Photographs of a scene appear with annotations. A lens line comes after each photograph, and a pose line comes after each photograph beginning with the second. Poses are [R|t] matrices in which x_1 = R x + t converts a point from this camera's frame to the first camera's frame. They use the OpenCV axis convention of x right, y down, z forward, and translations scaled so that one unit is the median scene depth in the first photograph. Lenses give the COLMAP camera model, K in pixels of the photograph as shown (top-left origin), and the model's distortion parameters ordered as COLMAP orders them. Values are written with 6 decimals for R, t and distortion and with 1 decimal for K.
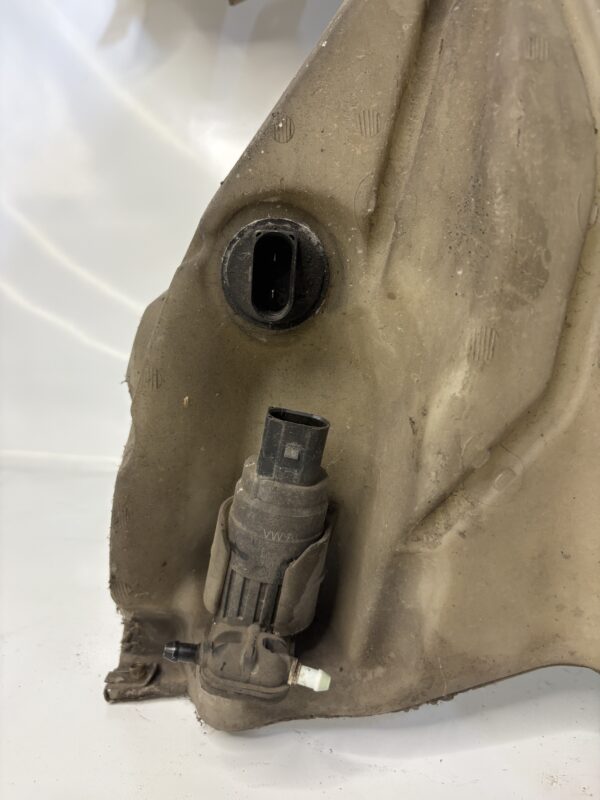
lens RADIAL K [[613.2, 0, 301.0], [0, 613.2, 402.6], [0, 0, 1]] dist [0.018504, -0.018834]
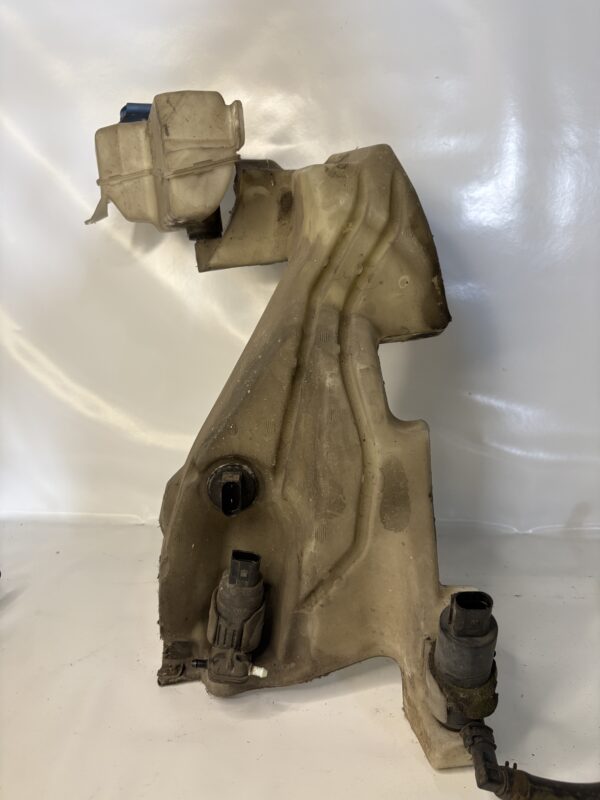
lens RADIAL K [[613.2, 0, 298.1], [0, 613.2, 397.0], [0, 0, 1]] dist [0.018504, -0.018834]
pose [[0.998400, -0.050087, 0.026231, 0.148706], [0.048518, 0.997171, 0.057404, -0.649453], [-0.029032, -0.056039, 0.998006, -1.140410]]
